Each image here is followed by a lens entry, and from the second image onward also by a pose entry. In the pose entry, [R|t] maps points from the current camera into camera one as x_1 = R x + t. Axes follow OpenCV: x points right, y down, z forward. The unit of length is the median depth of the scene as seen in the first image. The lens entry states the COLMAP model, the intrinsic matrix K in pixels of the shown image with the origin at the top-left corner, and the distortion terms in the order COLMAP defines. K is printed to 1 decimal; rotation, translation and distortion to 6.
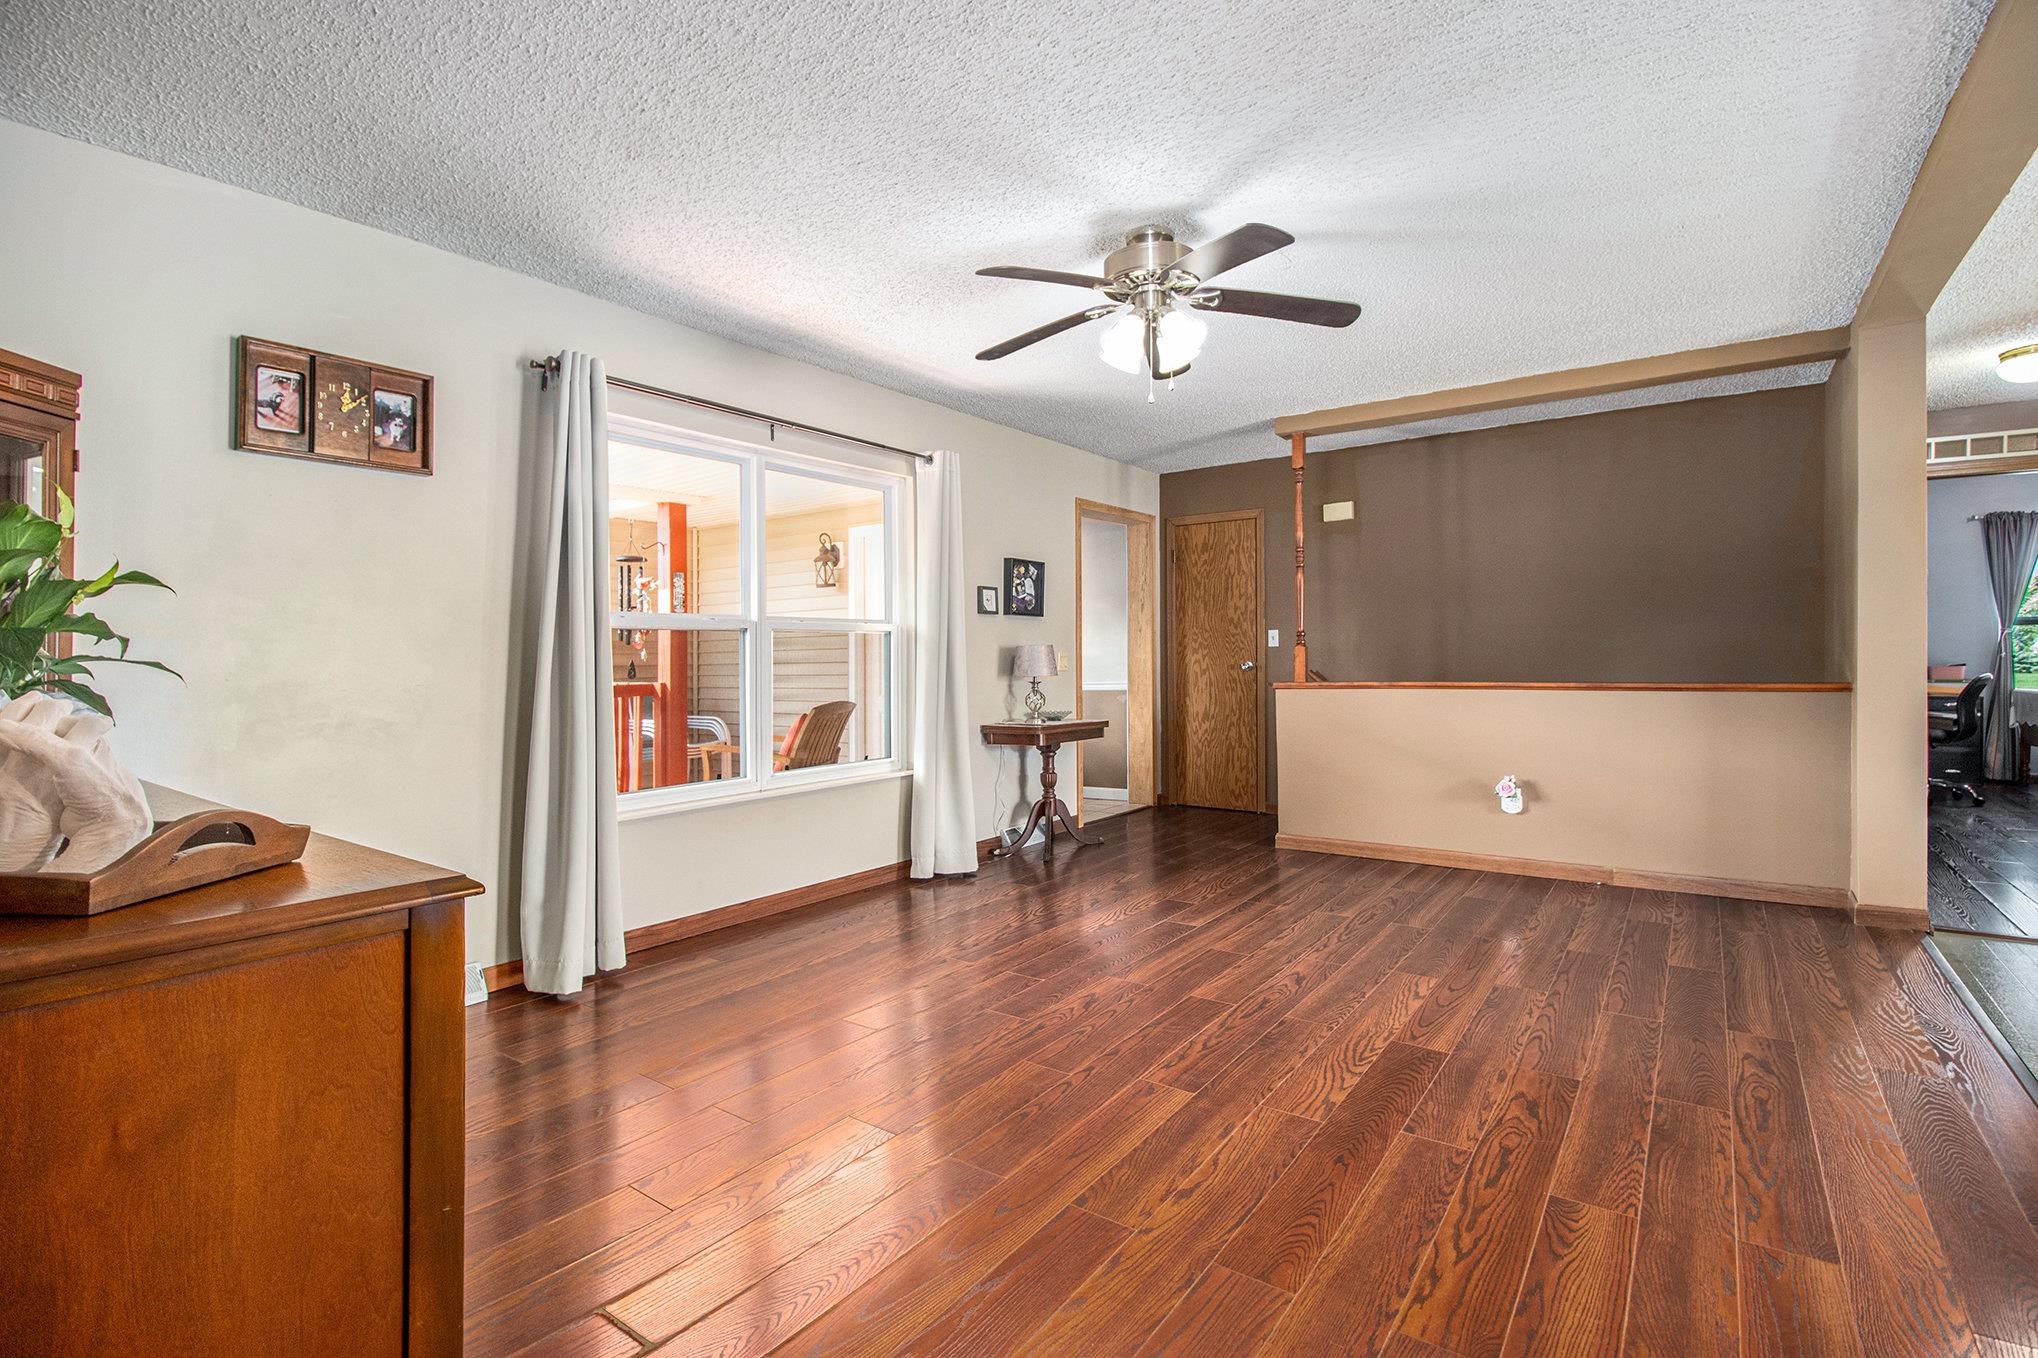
lens RADIAL K [[956.6, 0, 1009.5], [0, 956.6, 661.7], [0, 0, 1]] dist [-0.021787, -0.000470]
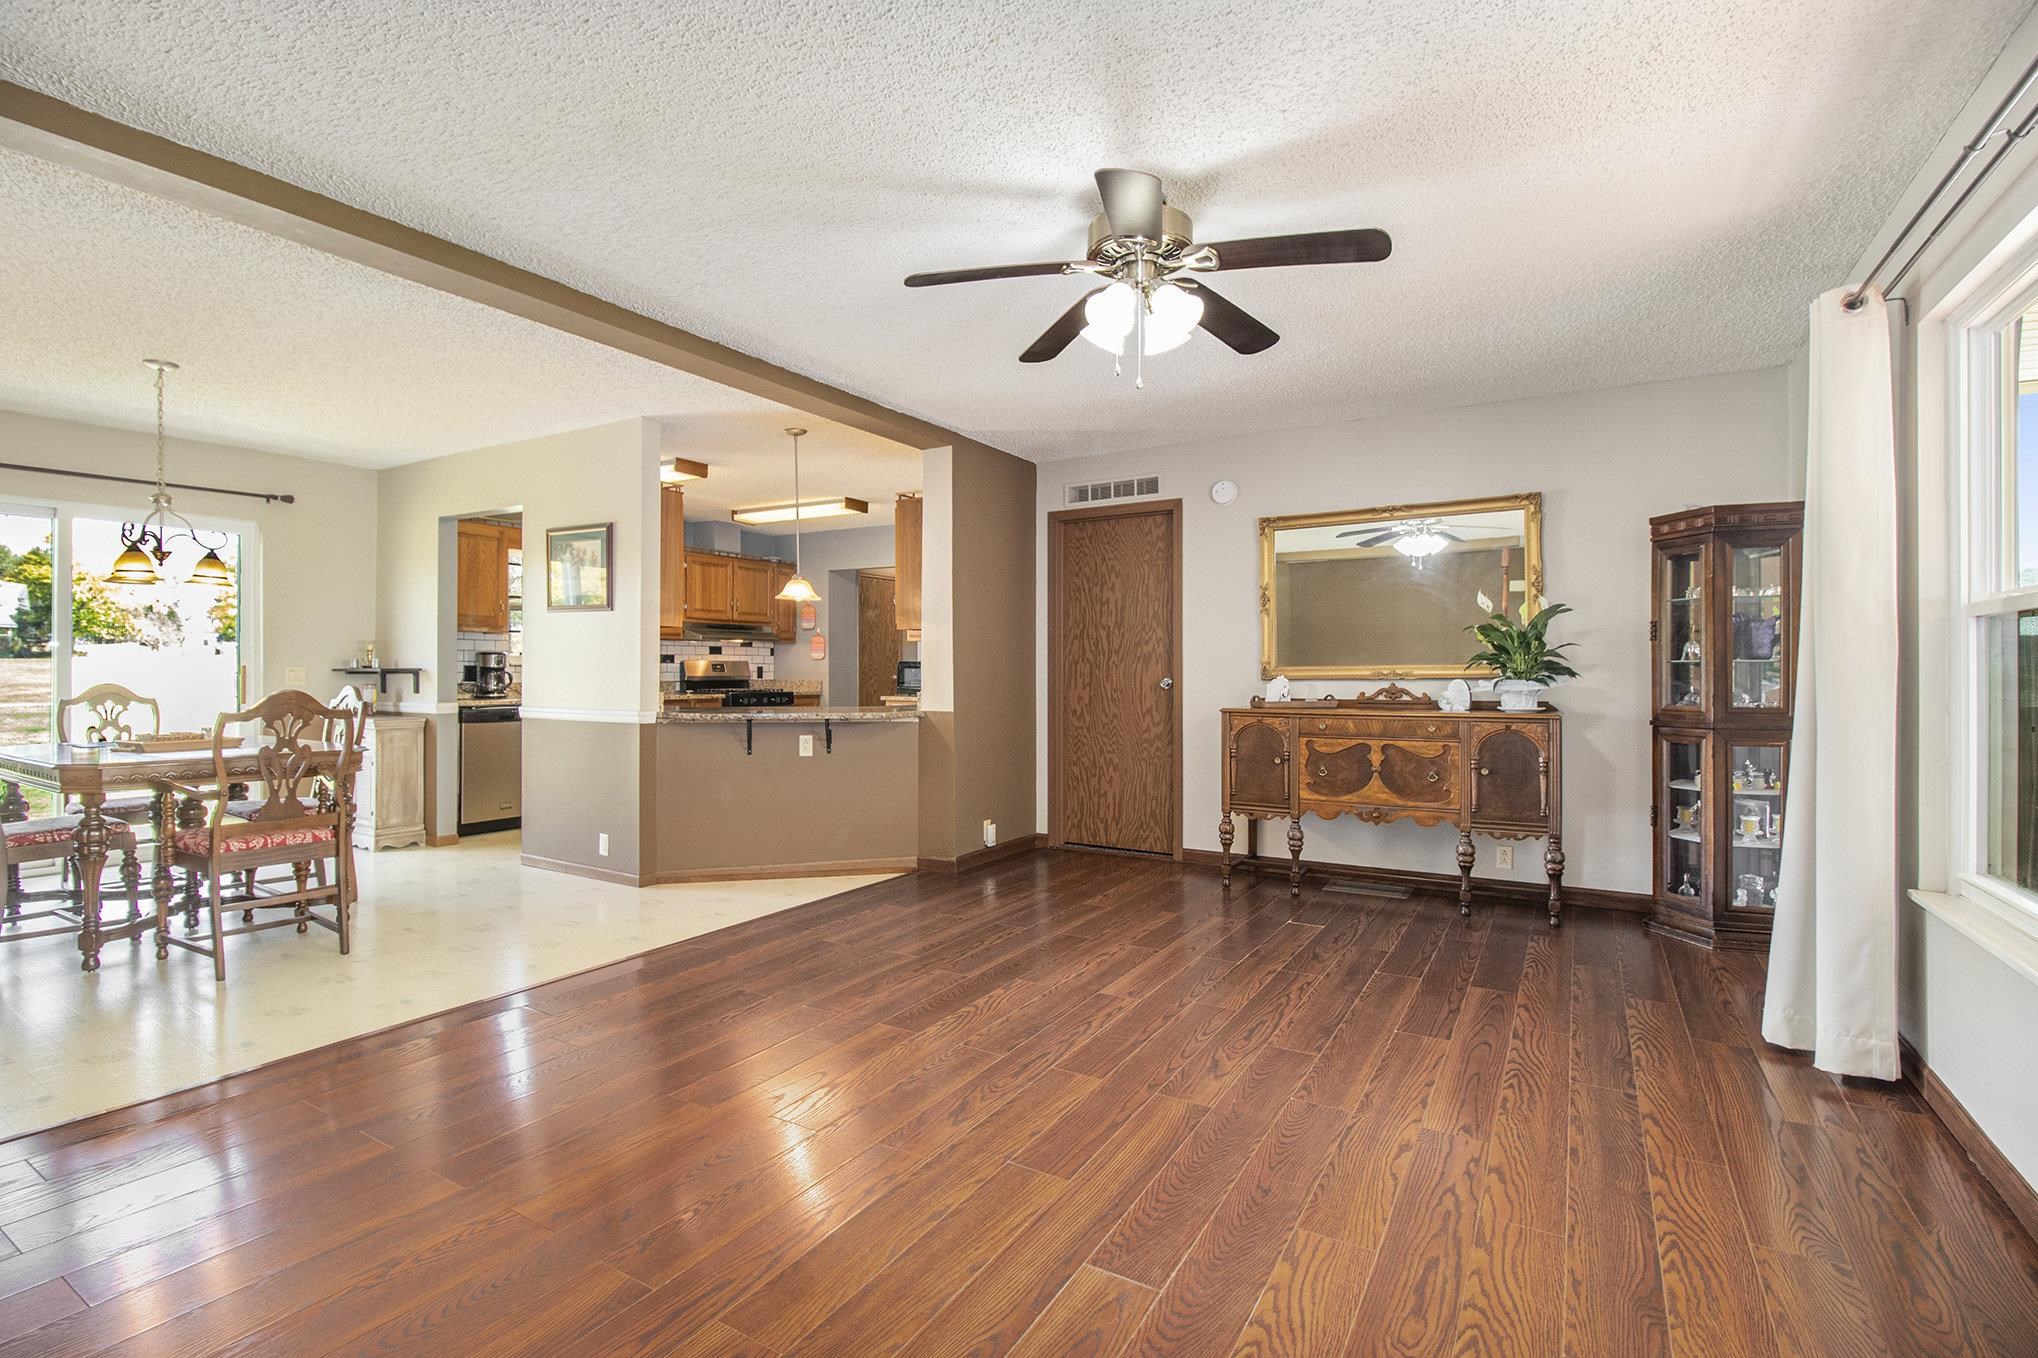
lens RADIAL K [[956.6, 0, 1021.8], [0, 956.6, 671.5], [0, 0, 1]] dist [-0.021787, -0.000470]
pose [[-0.994352, 0.007964, -0.105829, 0.394535], [0.007567, 0.999963, 0.004150, -0.016565], [0.105858, 0.003325, -0.994376, 2.078118]]
